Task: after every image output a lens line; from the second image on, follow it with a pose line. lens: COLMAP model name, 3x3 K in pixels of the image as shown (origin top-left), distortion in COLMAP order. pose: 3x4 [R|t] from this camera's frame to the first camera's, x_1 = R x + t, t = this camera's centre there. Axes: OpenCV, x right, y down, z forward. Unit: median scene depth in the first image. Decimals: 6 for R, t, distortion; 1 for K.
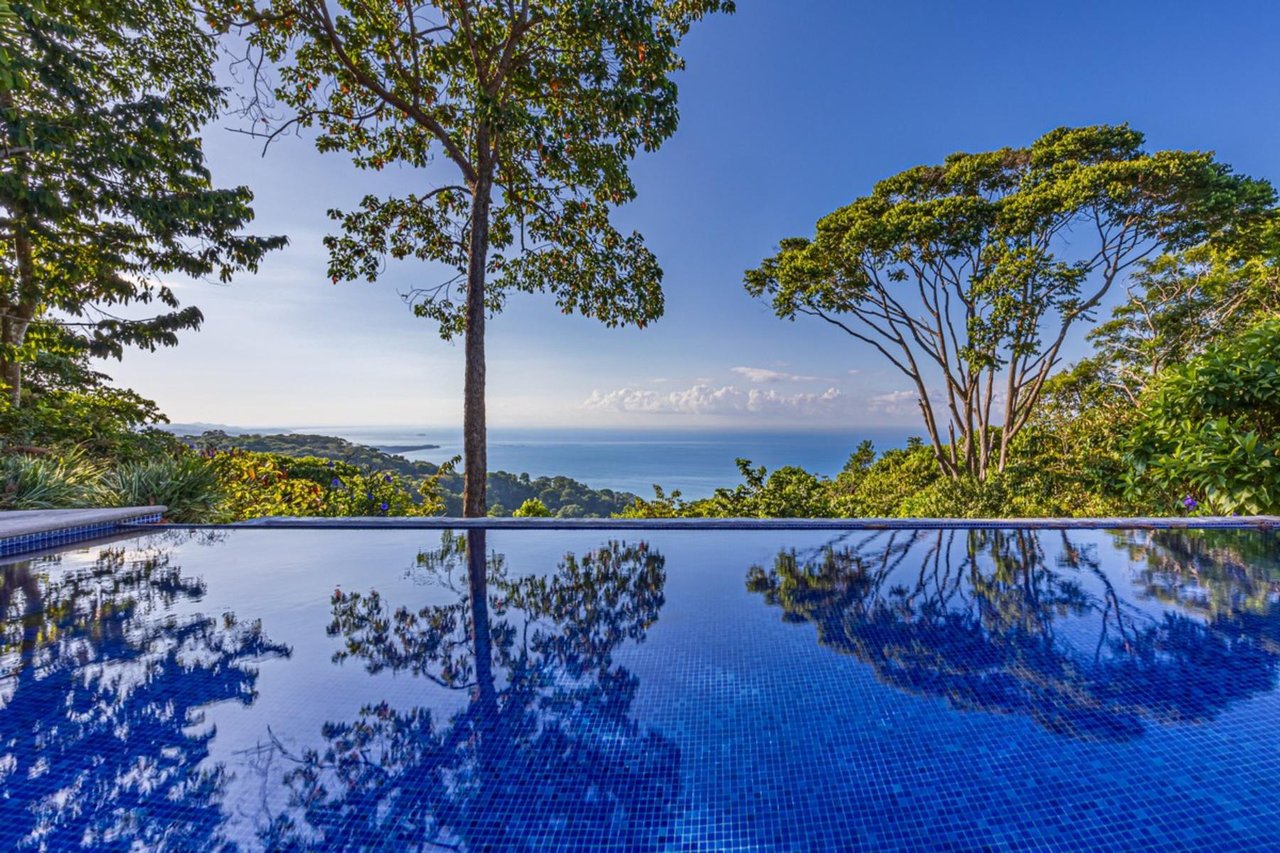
lens RADIAL K [[545.8, 0, 711.7], [0, 545.8, 425.6], [0, 0, 1]] dist [0.001203, 0.000062]
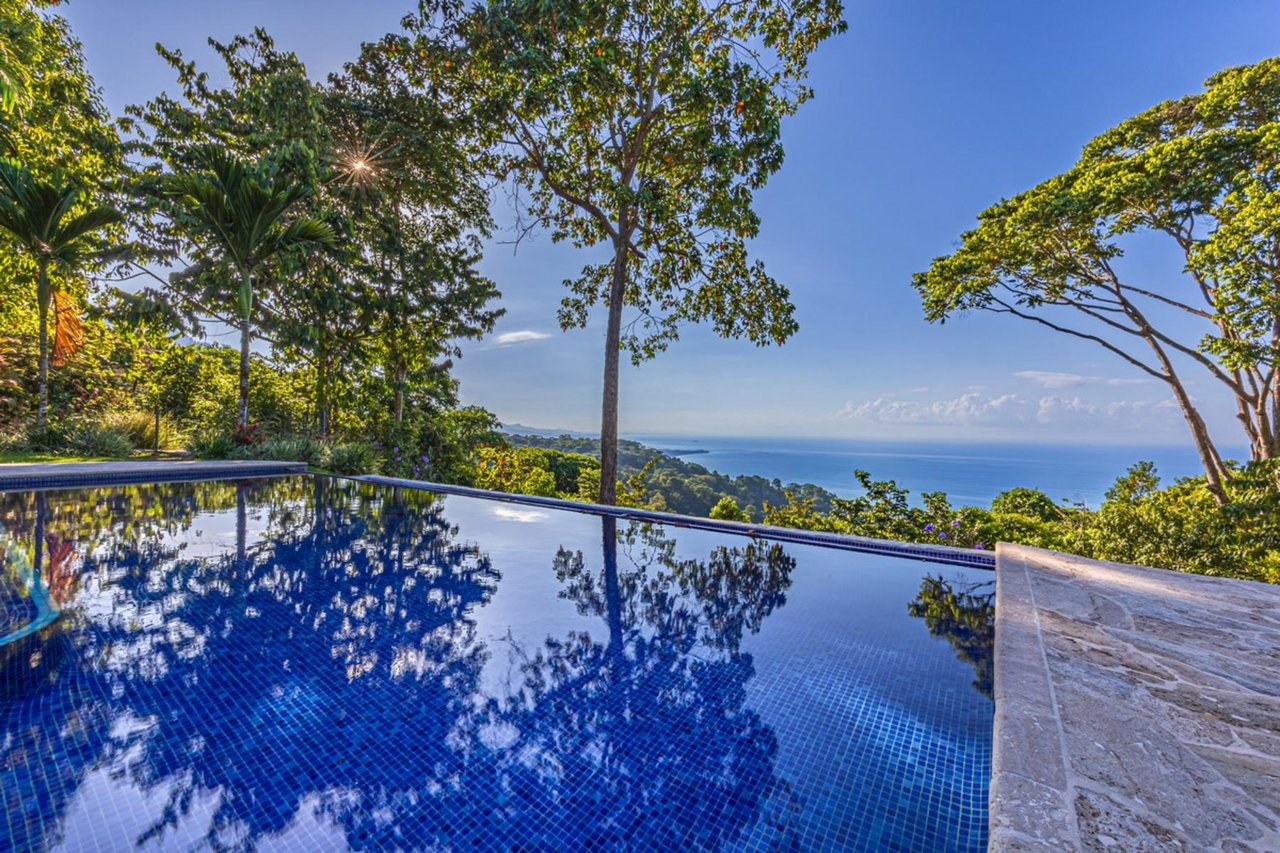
lens RADIAL K [[512.5, 0, 640.0], [0, 512.5, 426.5], [0, 0, 1]] dist [0.000430, -0.000140]
pose [[0.826875, 0.009820, -0.562300, 0.207693], [-0.019708, 0.999739, -0.011522, -0.000325], [0.562040, 0.020609, 0.826853, 0.007110]]
